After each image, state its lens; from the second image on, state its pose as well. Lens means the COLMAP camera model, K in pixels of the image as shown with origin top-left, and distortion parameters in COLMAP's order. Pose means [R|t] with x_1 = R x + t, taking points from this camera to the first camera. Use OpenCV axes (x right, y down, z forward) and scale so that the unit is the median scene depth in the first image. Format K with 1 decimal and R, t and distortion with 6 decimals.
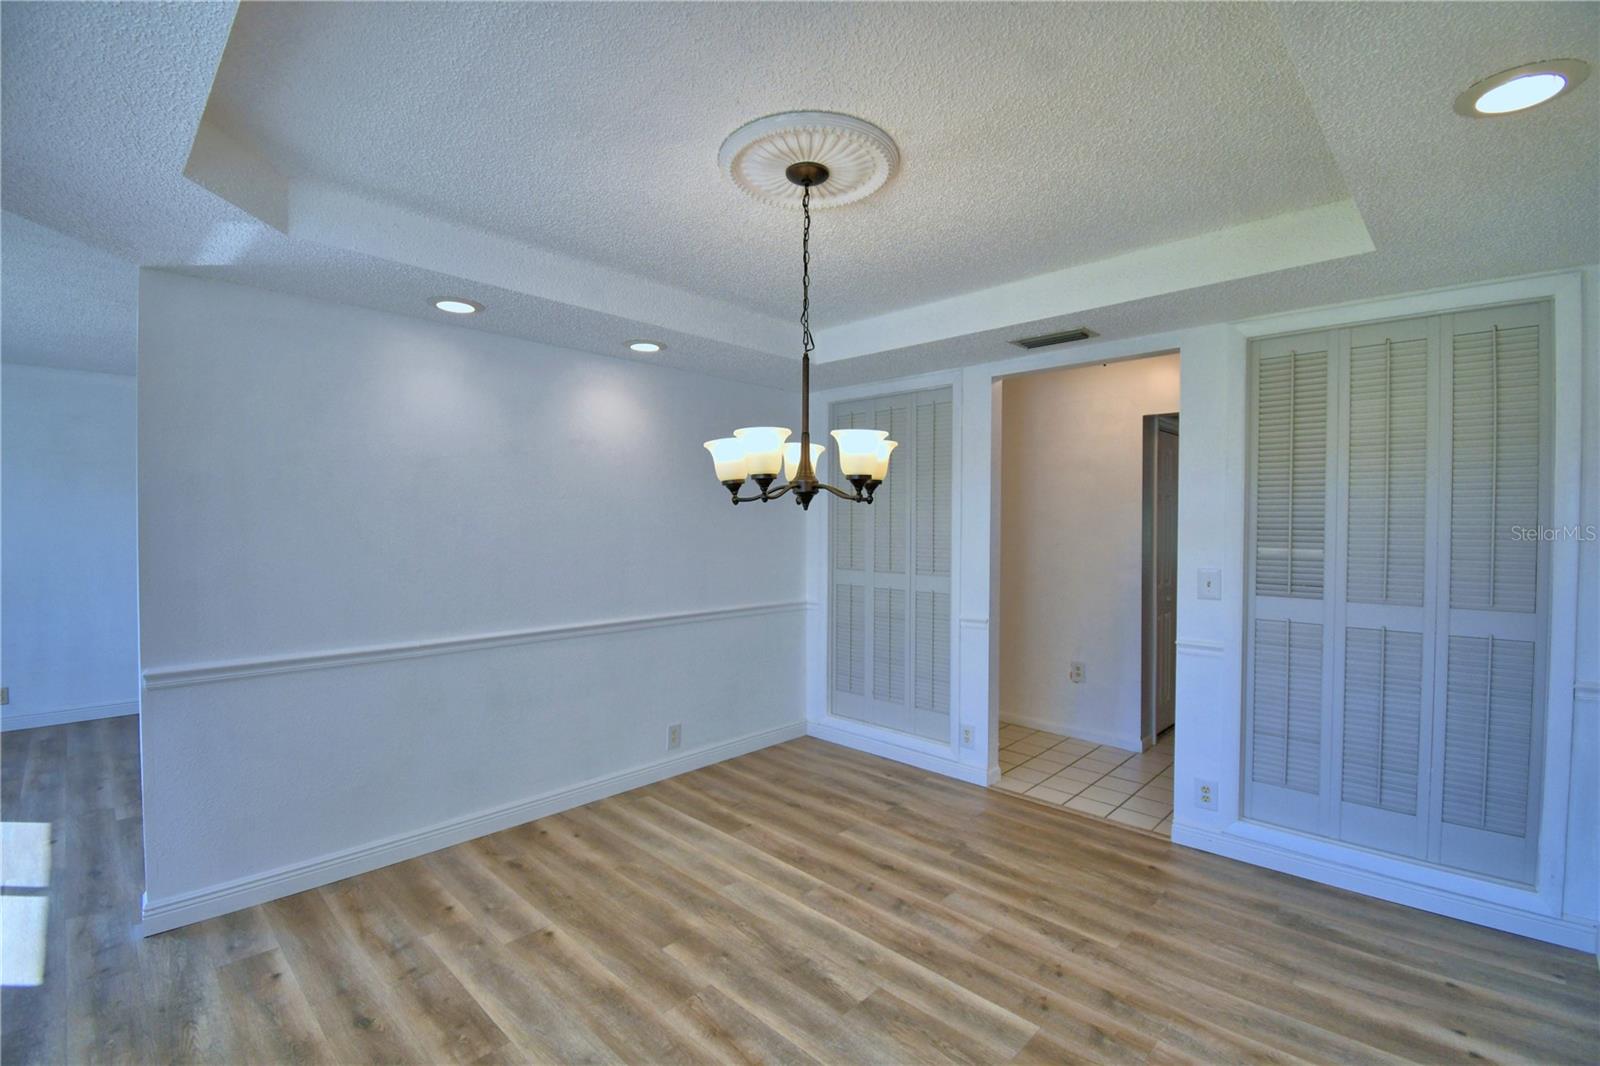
lens RADIAL K [[701.1, 0, 793.5], [0, 701.1, 531.3], [0, 0, 1]] dist [0.017726, -0.024019]
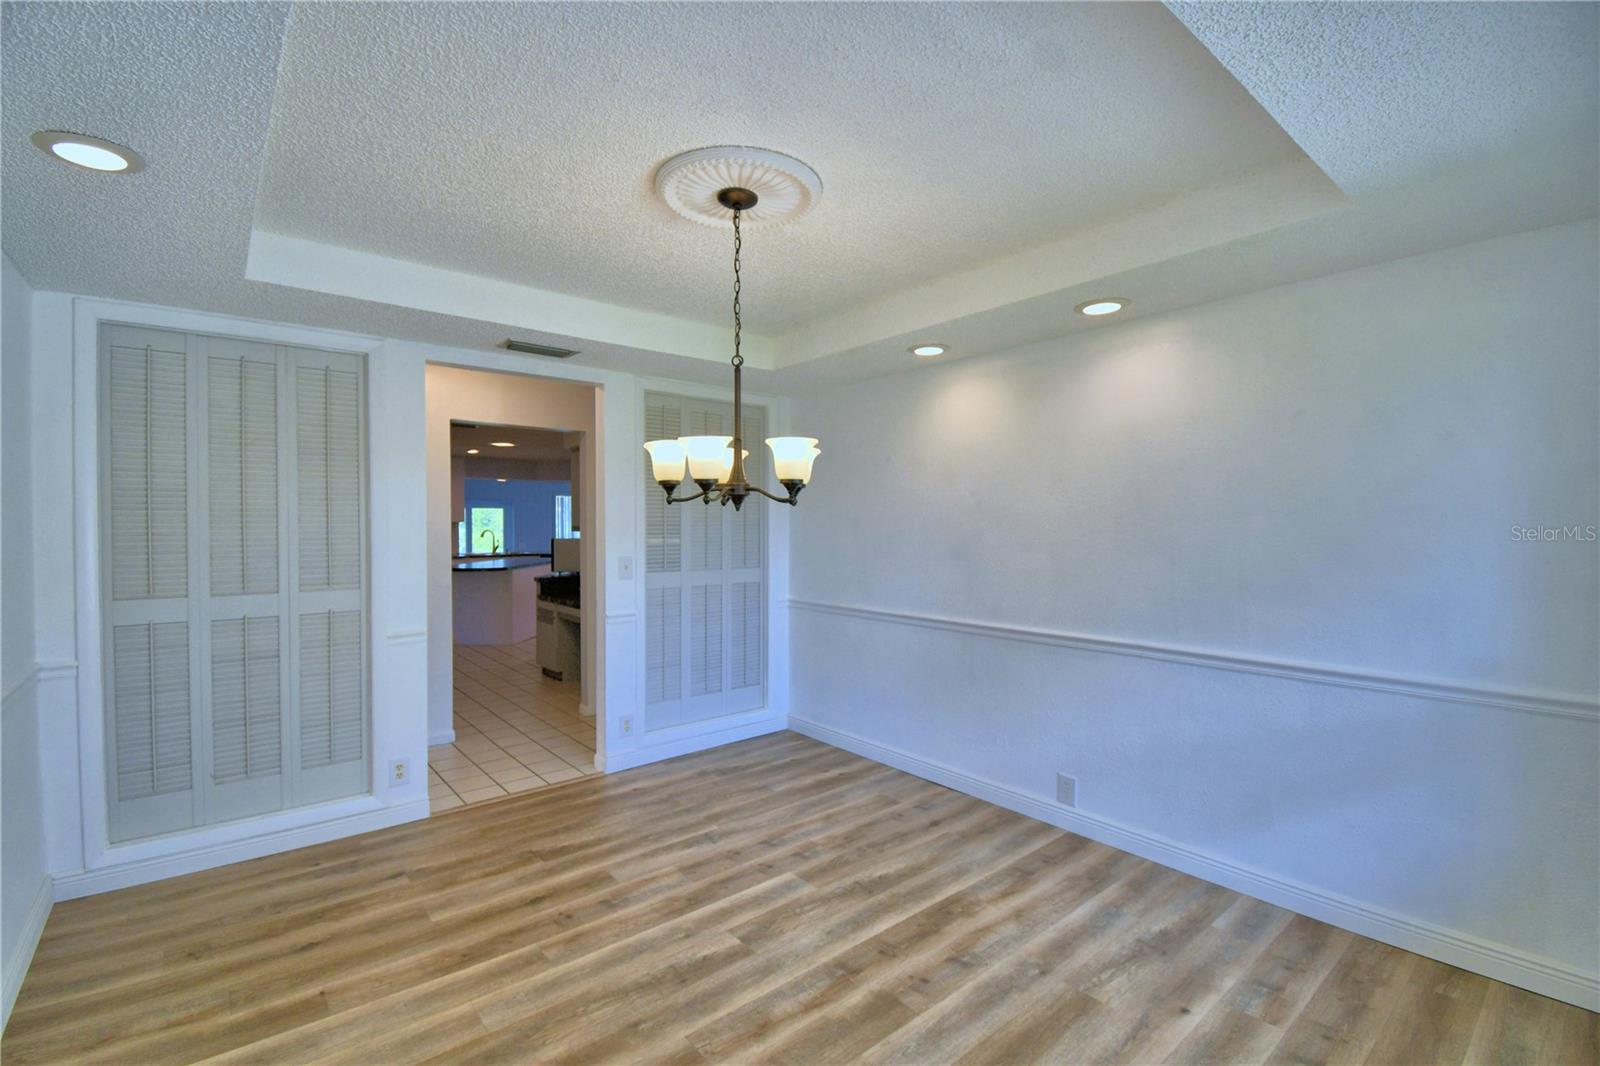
lens RADIAL K [[701.1, 0, 798.7], [0, 701.1, 527.5], [0, 0, 1]] dist [0.017726, -0.024019]
pose [[0.111707, -0.011334, 0.993677, -0.753672], [0.016803, 0.999814, 0.009515, -0.008809], [-0.993599, 0.015634, 0.111877, 0.569862]]
